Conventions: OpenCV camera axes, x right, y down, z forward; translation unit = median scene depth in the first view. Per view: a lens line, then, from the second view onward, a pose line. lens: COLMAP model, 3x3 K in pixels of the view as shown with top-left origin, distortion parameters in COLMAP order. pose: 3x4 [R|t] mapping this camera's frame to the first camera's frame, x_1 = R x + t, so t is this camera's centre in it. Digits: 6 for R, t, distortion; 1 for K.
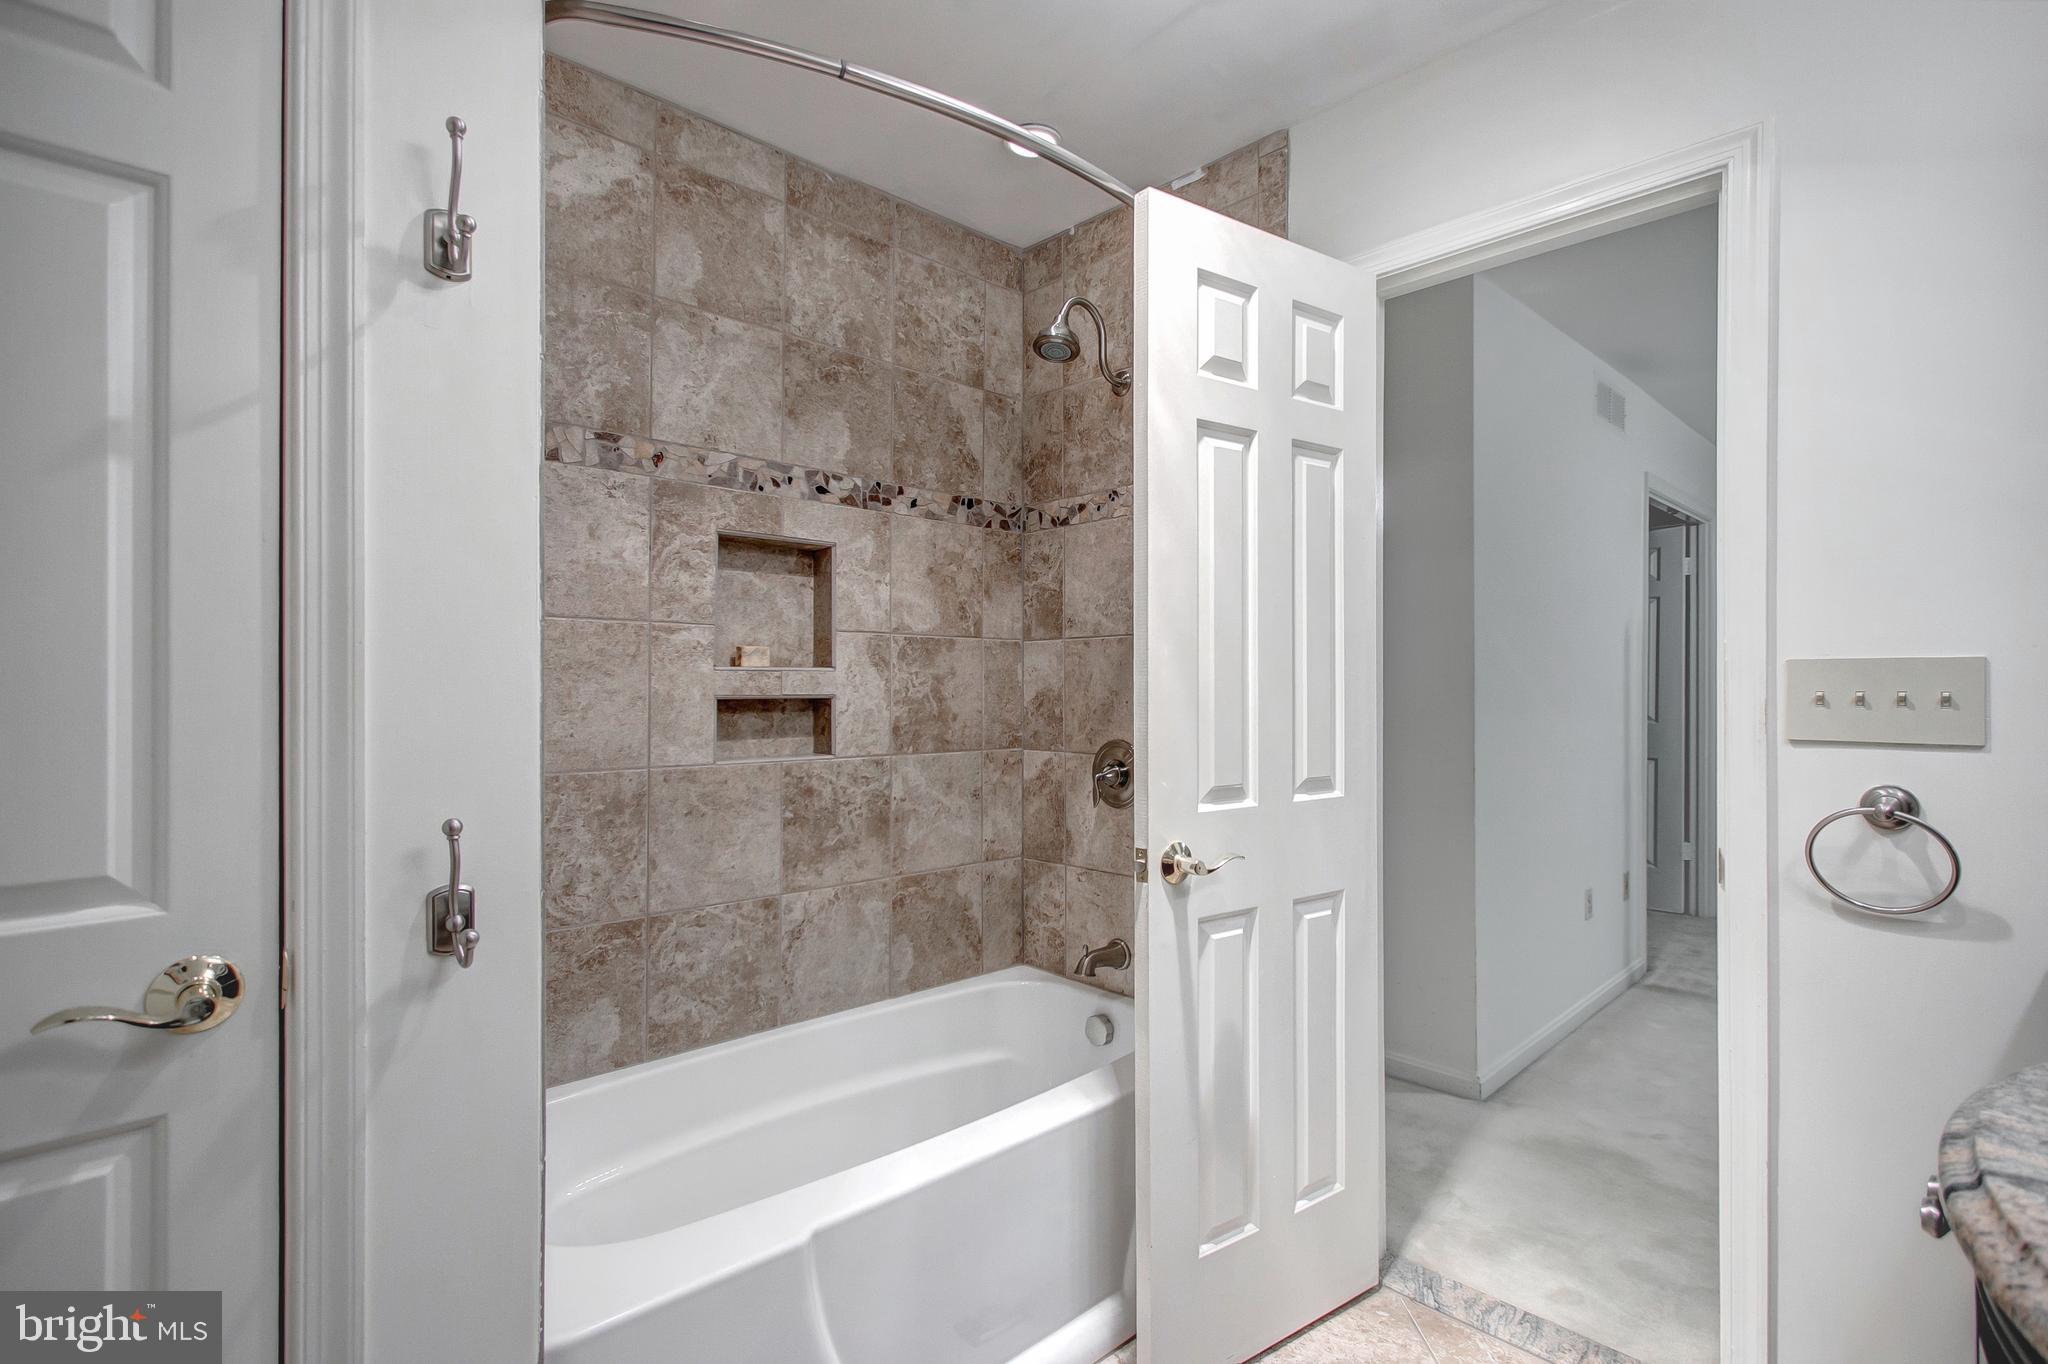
lens RADIAL K [[941.4, 0, 1024.0], [0, 941.4, 682.0], [0, 0, 1]] dist [-0.000870, -0.000103]
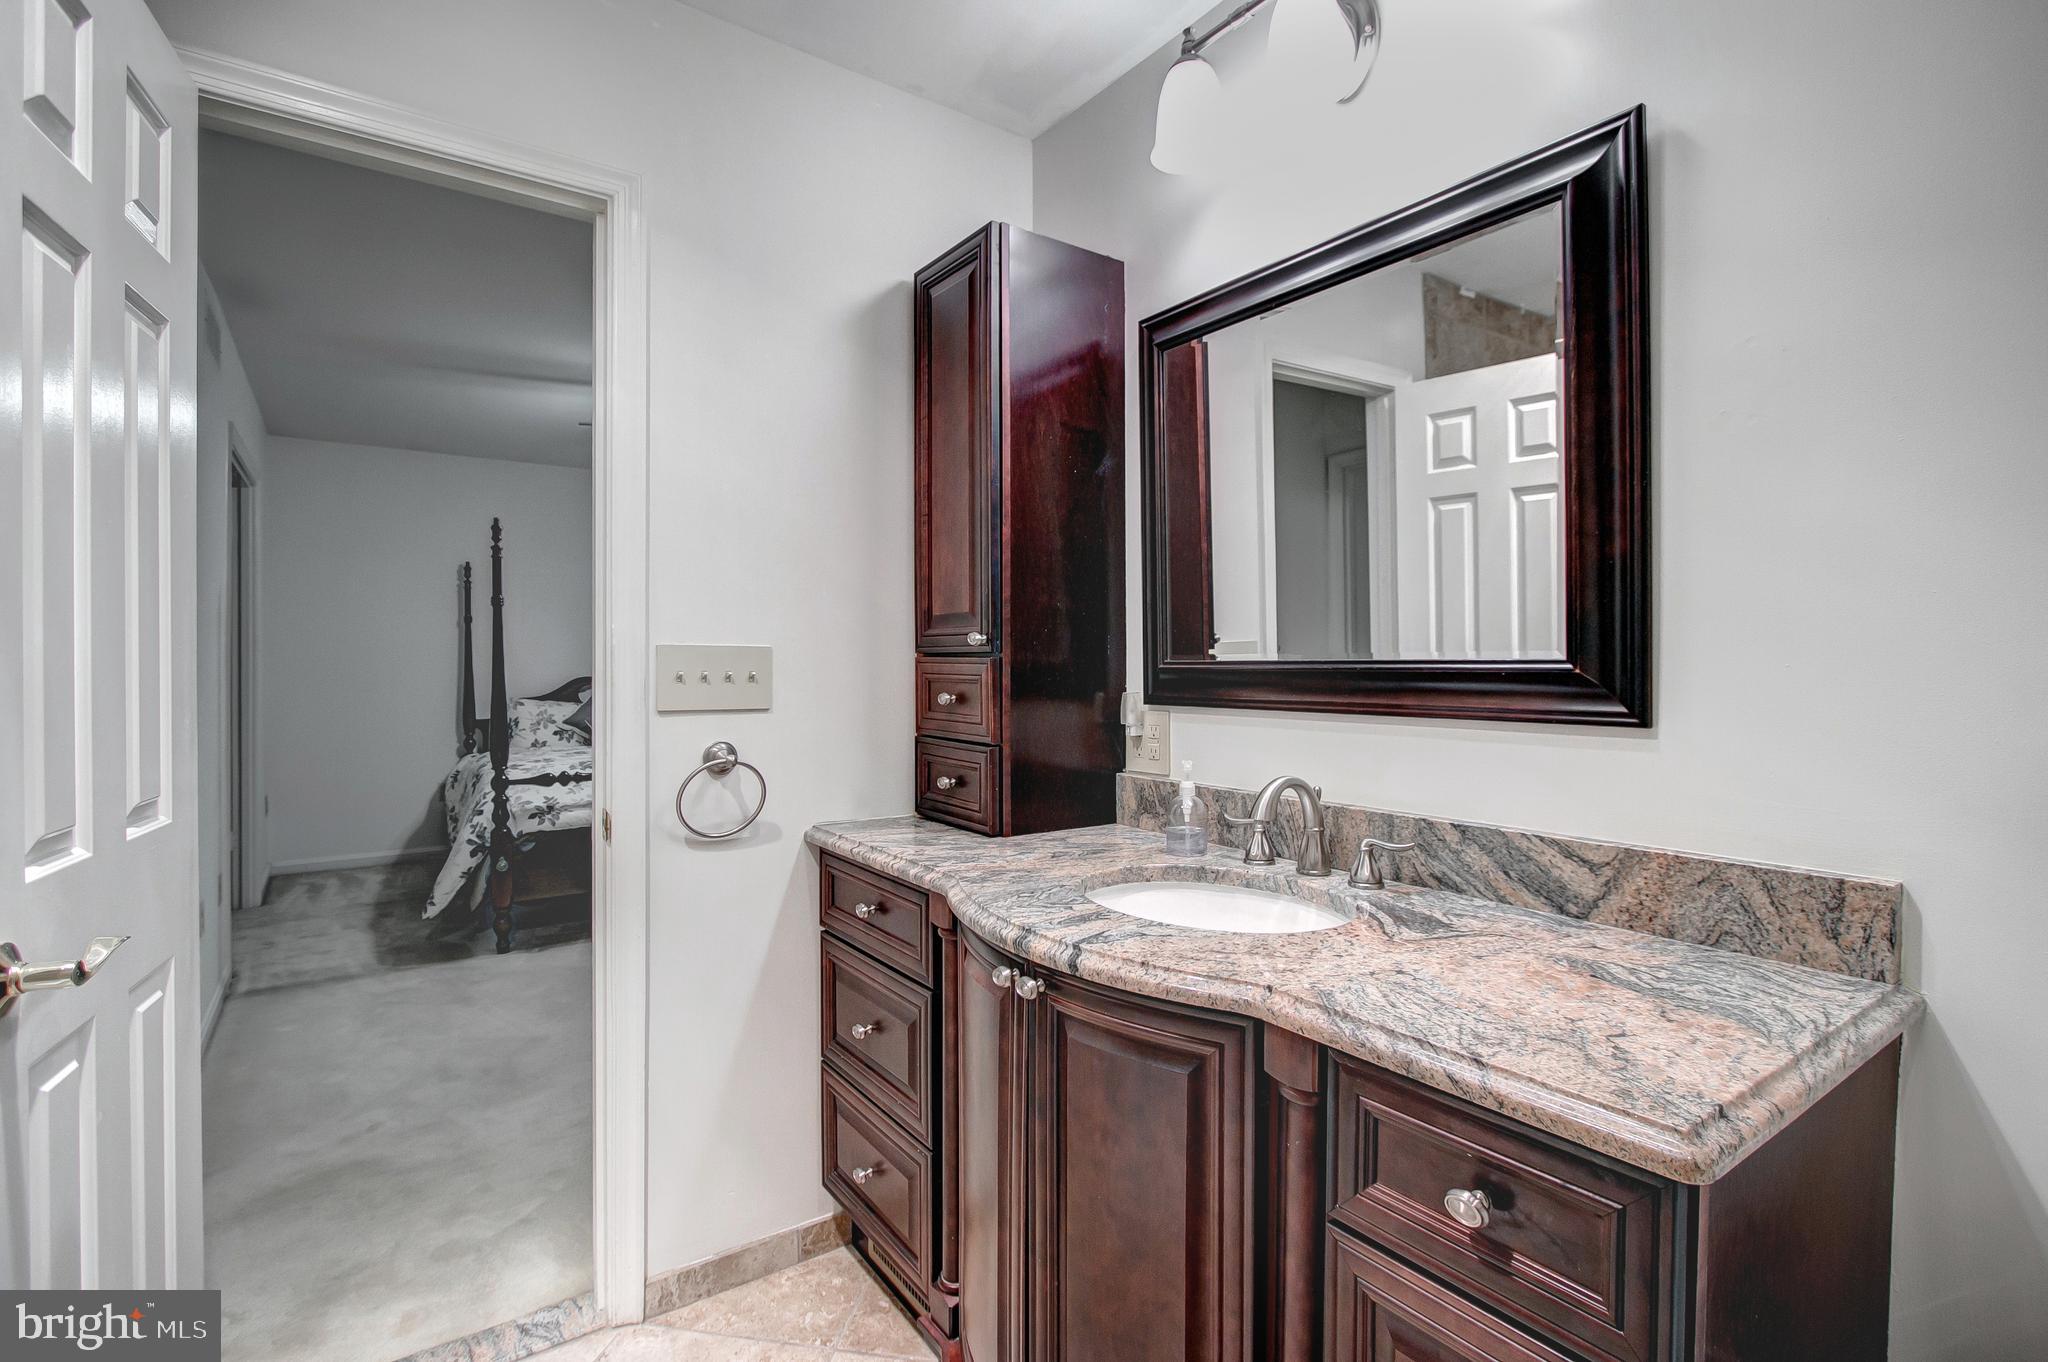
lens RADIAL K [[942.3, 0, 1024.0], [0, 942.3, 681.0], [0, 0, 1]] dist [-0.003024, -0.000842]
pose [[0.152098, -0.012590, 0.988285, -0.323010], [-0.012612, 0.999813, 0.014677, -0.001019], [-0.988285, -0.014697, 0.151910, 0.358488]]
